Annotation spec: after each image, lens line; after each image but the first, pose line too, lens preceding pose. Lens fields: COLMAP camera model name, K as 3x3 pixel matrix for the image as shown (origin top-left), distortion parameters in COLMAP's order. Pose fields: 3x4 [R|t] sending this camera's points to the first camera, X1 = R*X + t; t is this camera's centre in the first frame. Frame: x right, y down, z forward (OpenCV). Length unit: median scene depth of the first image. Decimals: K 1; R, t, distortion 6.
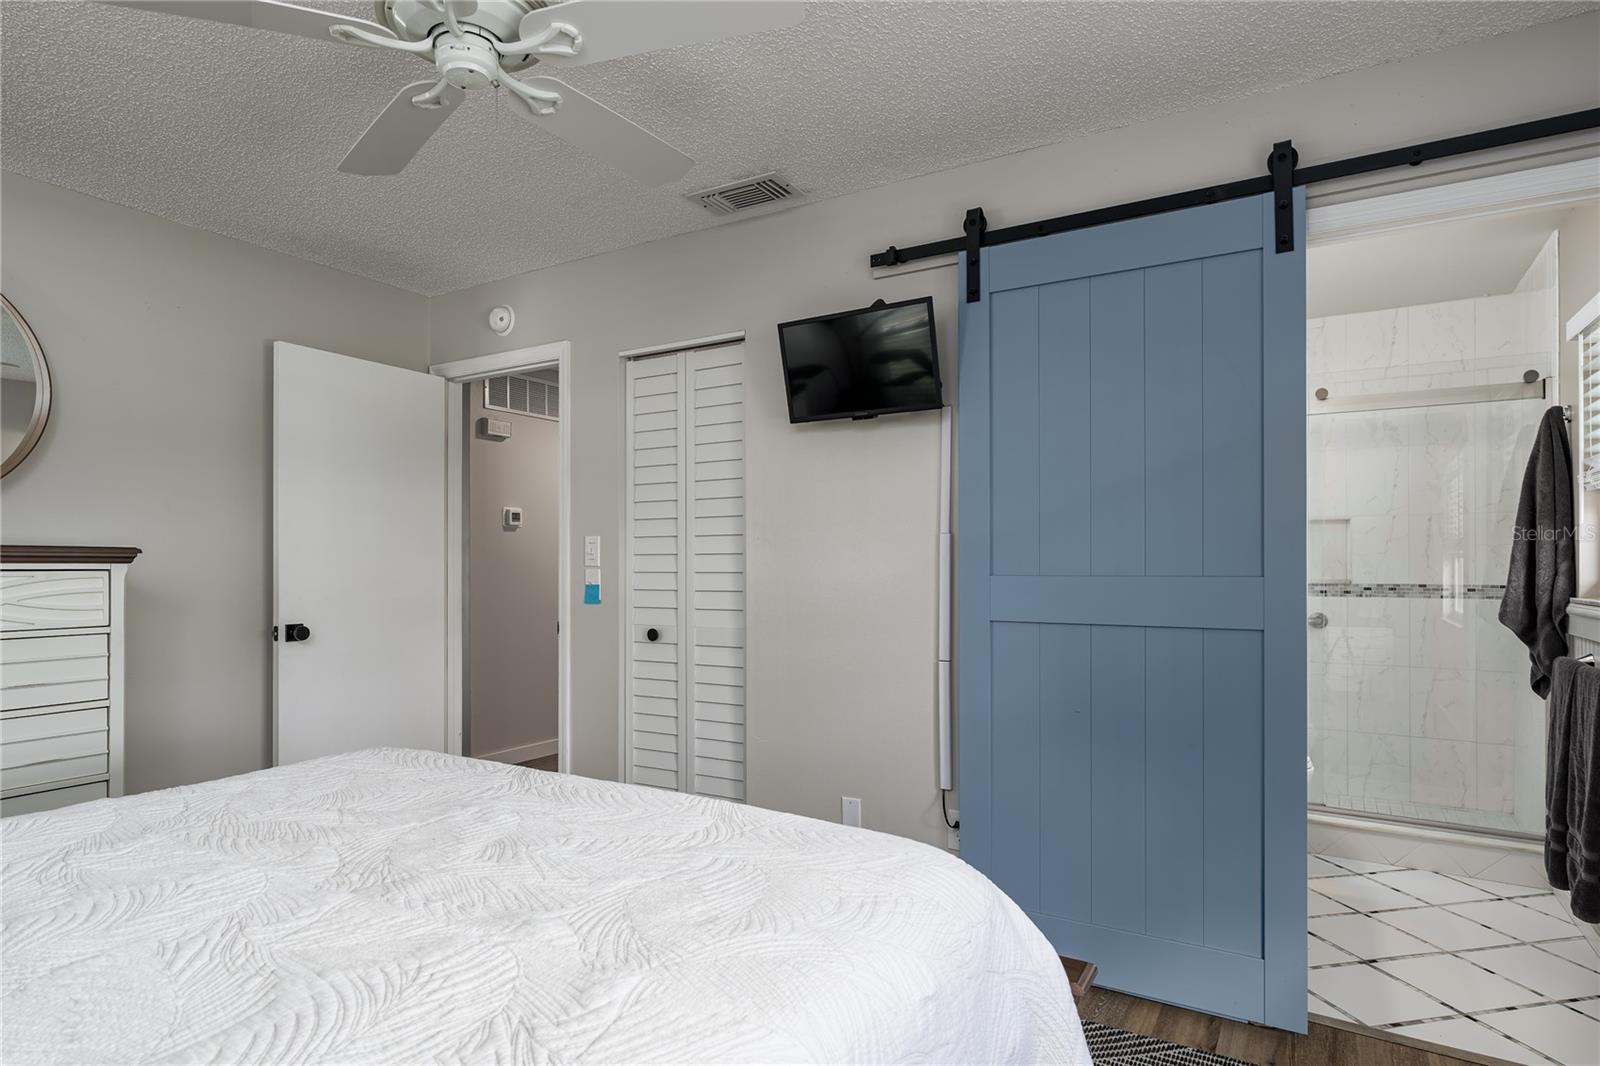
lens RADIAL K [[865.2, 0, 769.9], [0, 865.2, 537.0], [0, 0, 1]] dist [-0.002005, -0.000220]
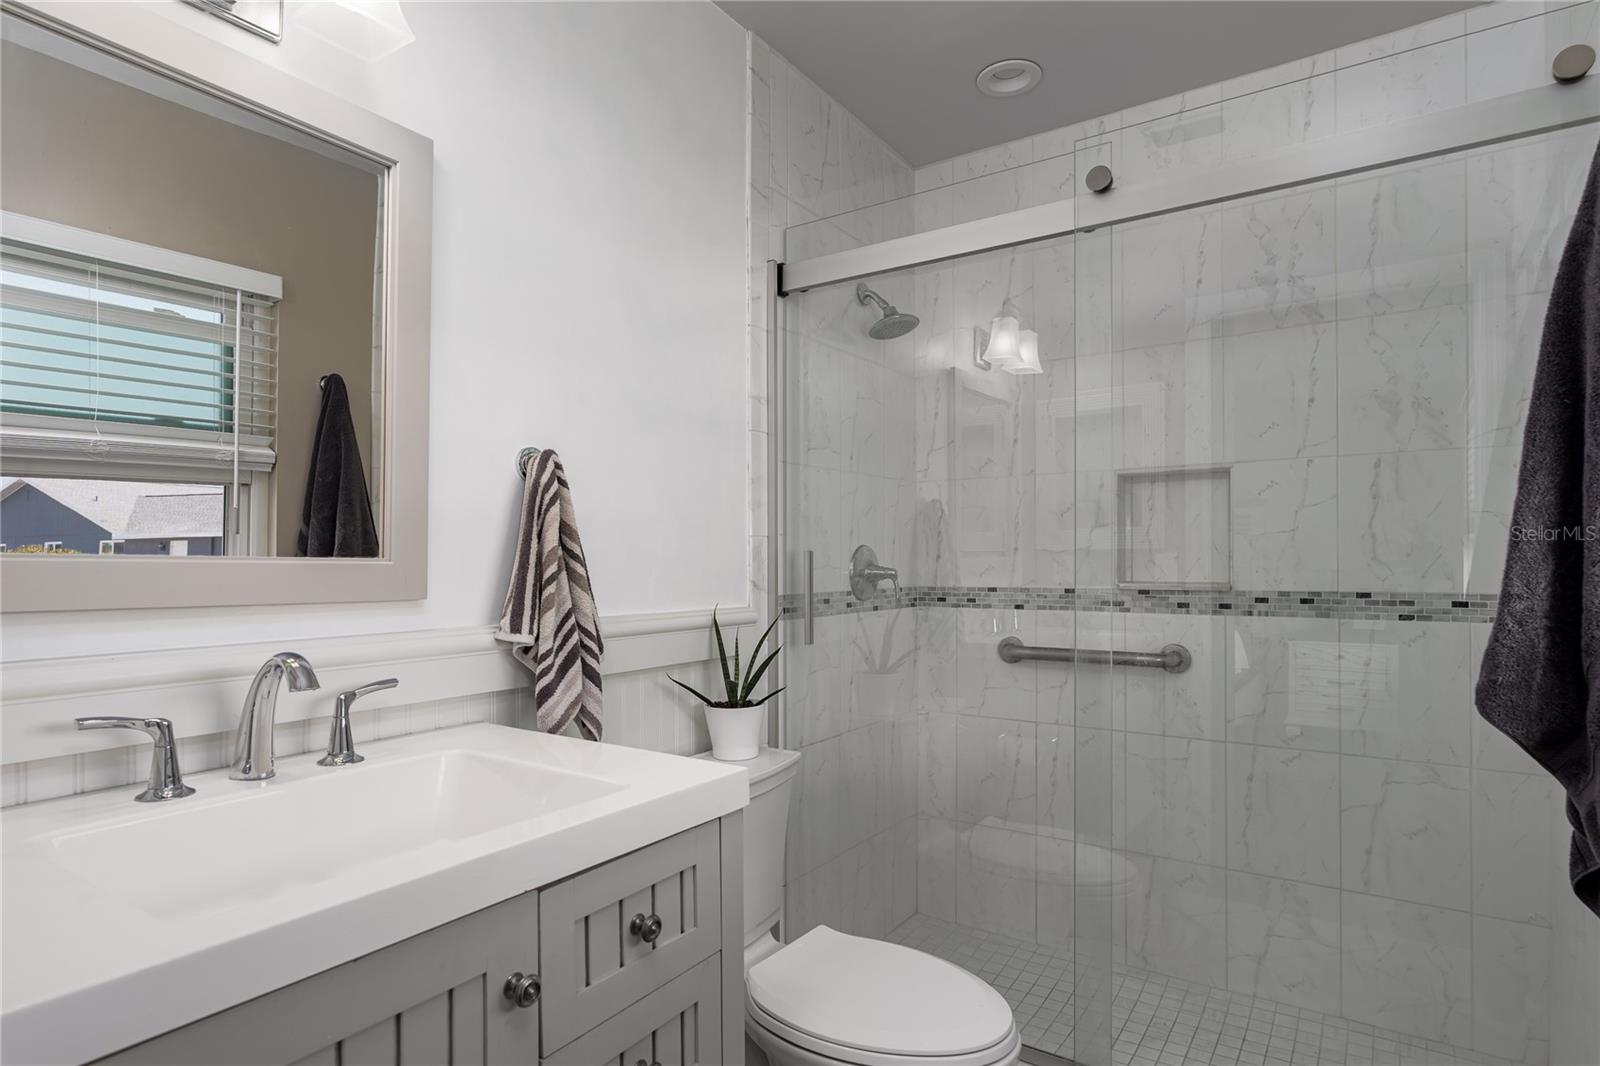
lens RADIAL K [[865.2, 0, 769.9], [0, 865.2, 537.0], [0, 0, 1]] dist [-0.002005, -0.000220]
pose [[0.998916, -0.005563, -0.046205, 0.517828], [0.005841, 0.999966, 0.005881, 0.020711], [0.046171, -0.006145, 0.998915, 0.573485]]
